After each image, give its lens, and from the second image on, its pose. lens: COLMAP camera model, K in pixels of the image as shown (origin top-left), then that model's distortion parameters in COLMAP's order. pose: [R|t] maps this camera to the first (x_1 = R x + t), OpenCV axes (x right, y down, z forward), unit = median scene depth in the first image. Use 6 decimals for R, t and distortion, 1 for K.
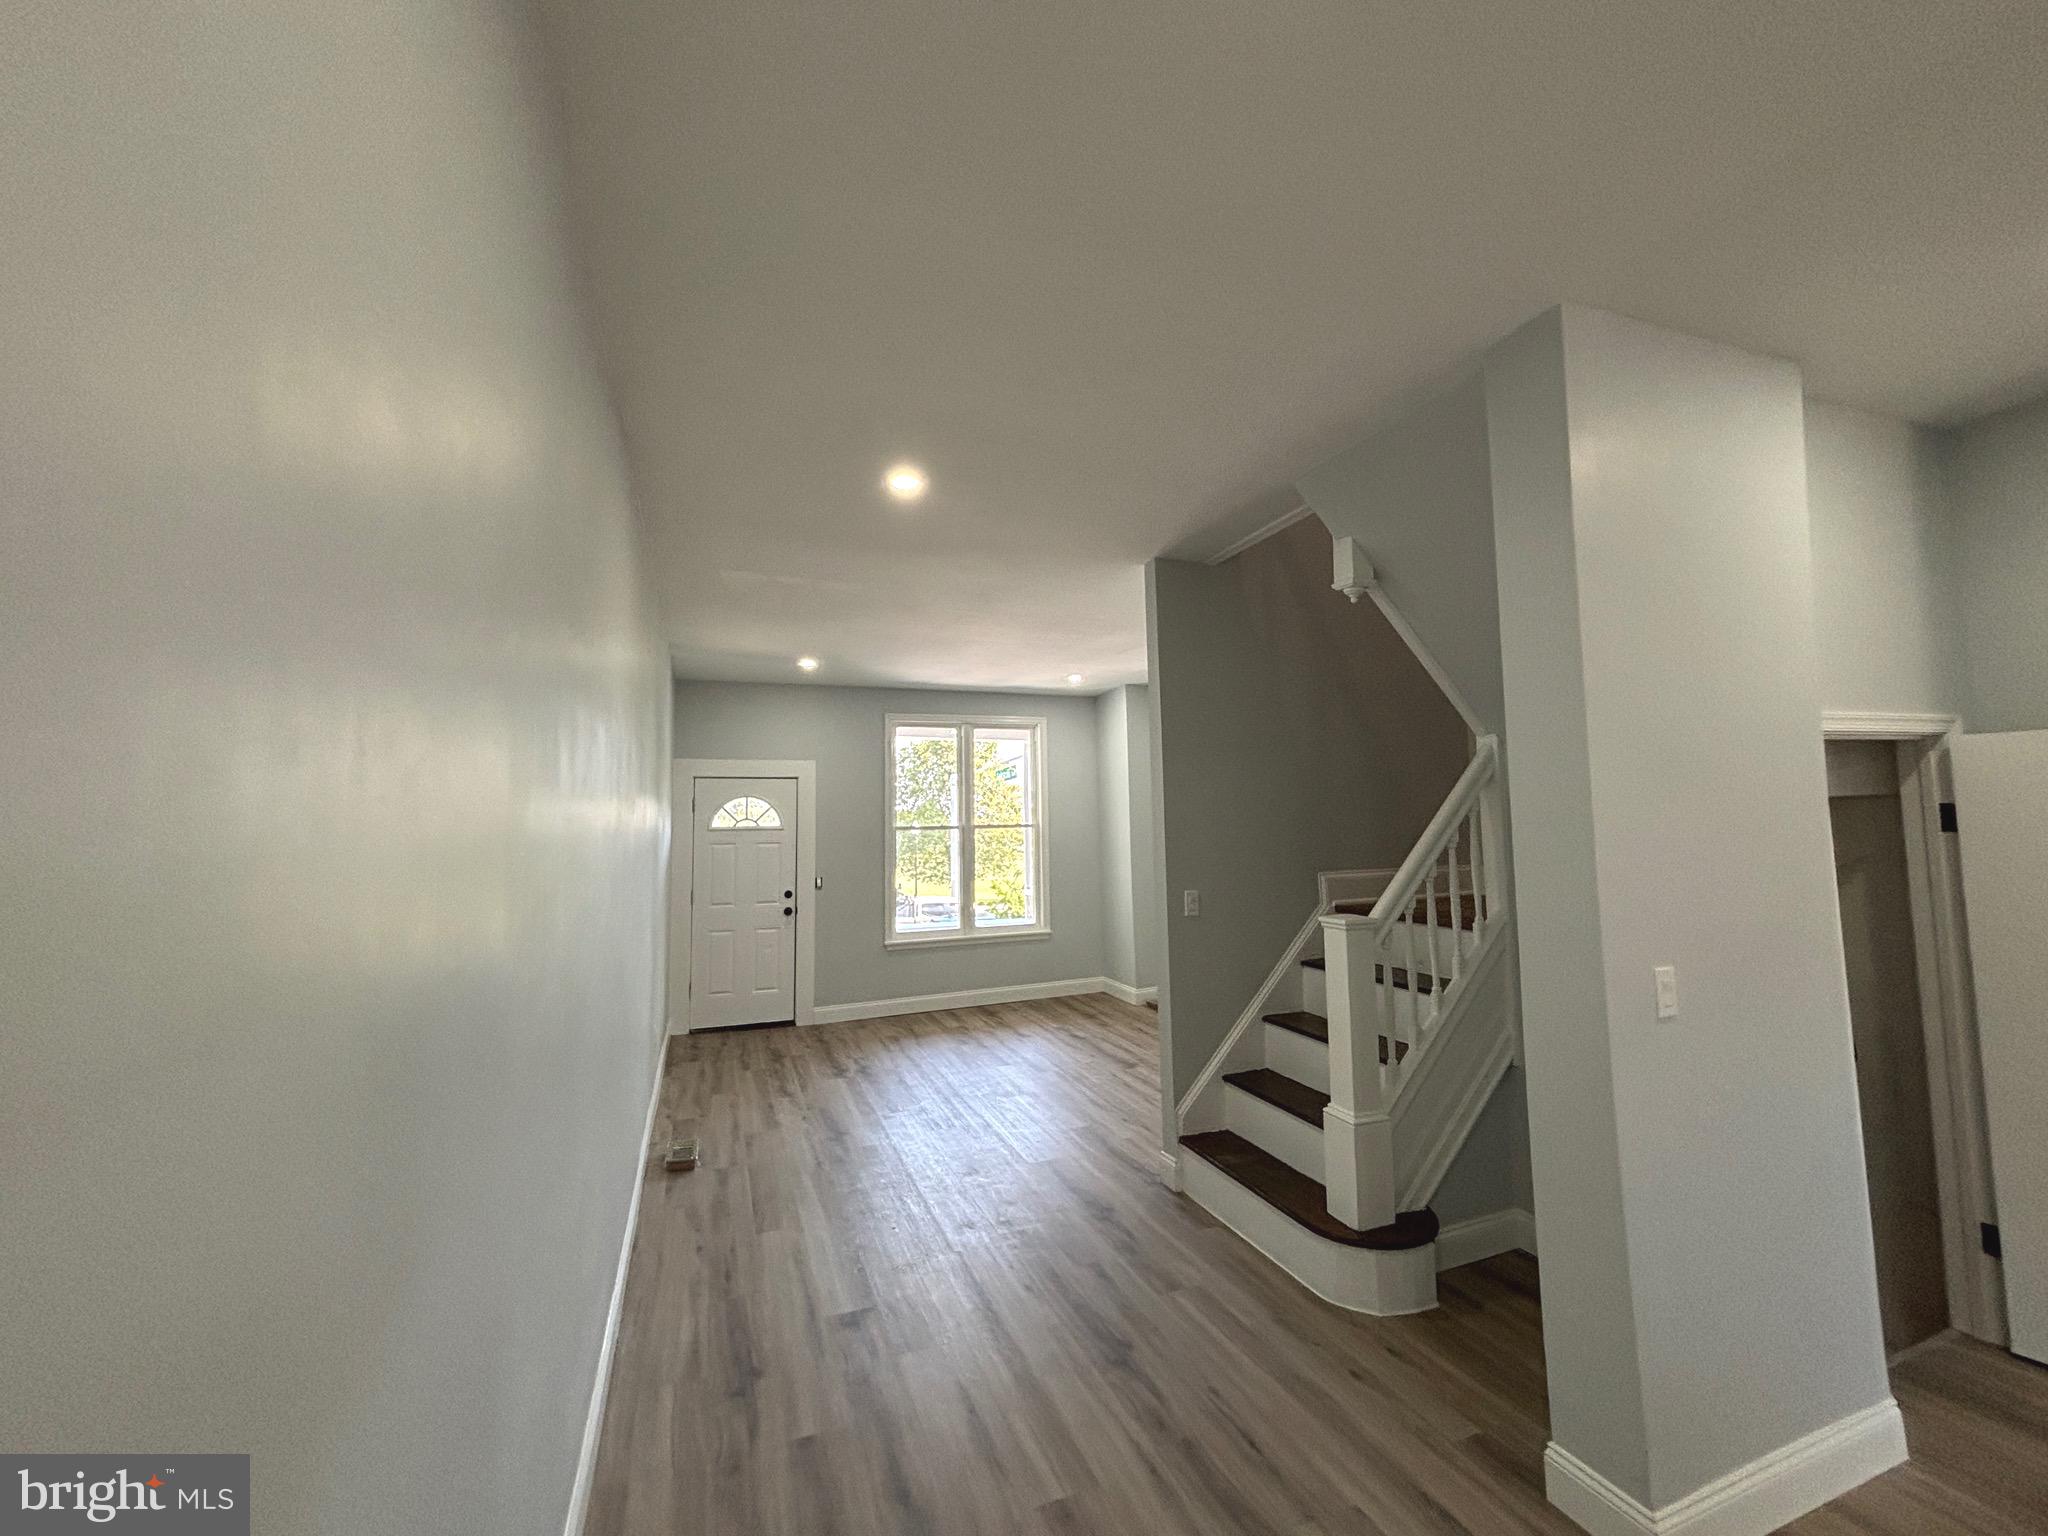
lens RADIAL K [[825.4, 0, 1038.7], [0, 825.4, 759.3], [0, 0, 1]] dist [-0.002709, 0.000941]
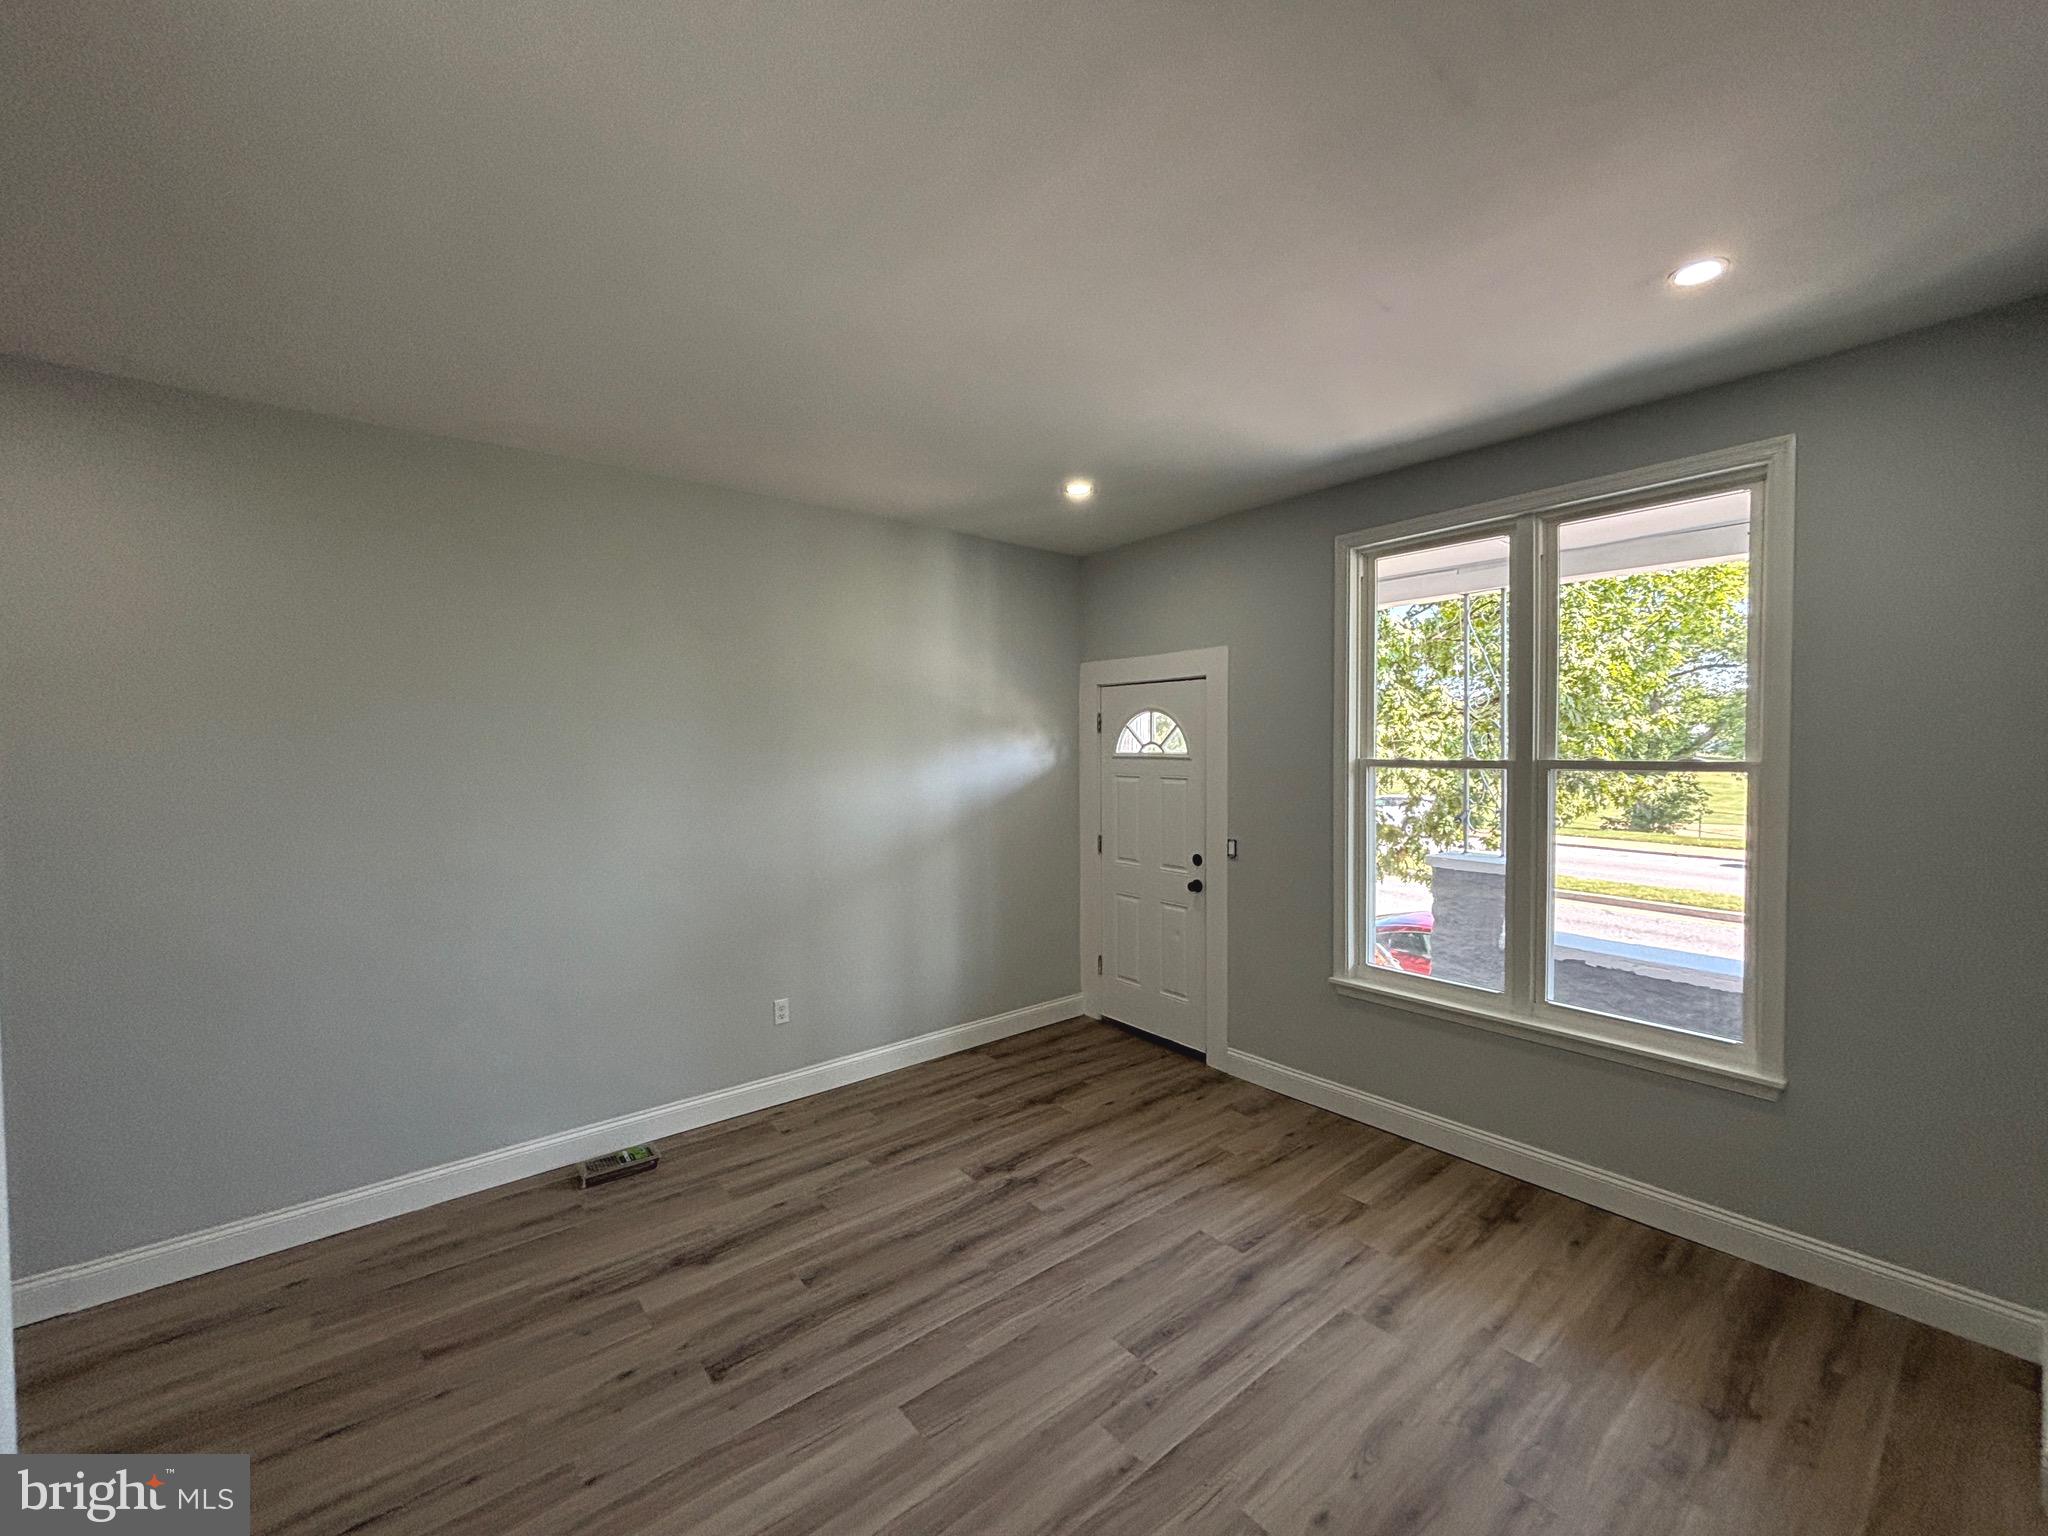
lens RADIAL K [[825.4, 0, 1028.3], [0, 825.4, 757.7], [0, 0, 1]] dist [-0.002709, 0.000941]
pose [[0.295031, 0.028896, -0.955051, 0.266549], [0.076926, 0.995580, 0.053886, 0.040102], [0.952386, -0.089366, 0.291504, 0.698158]]
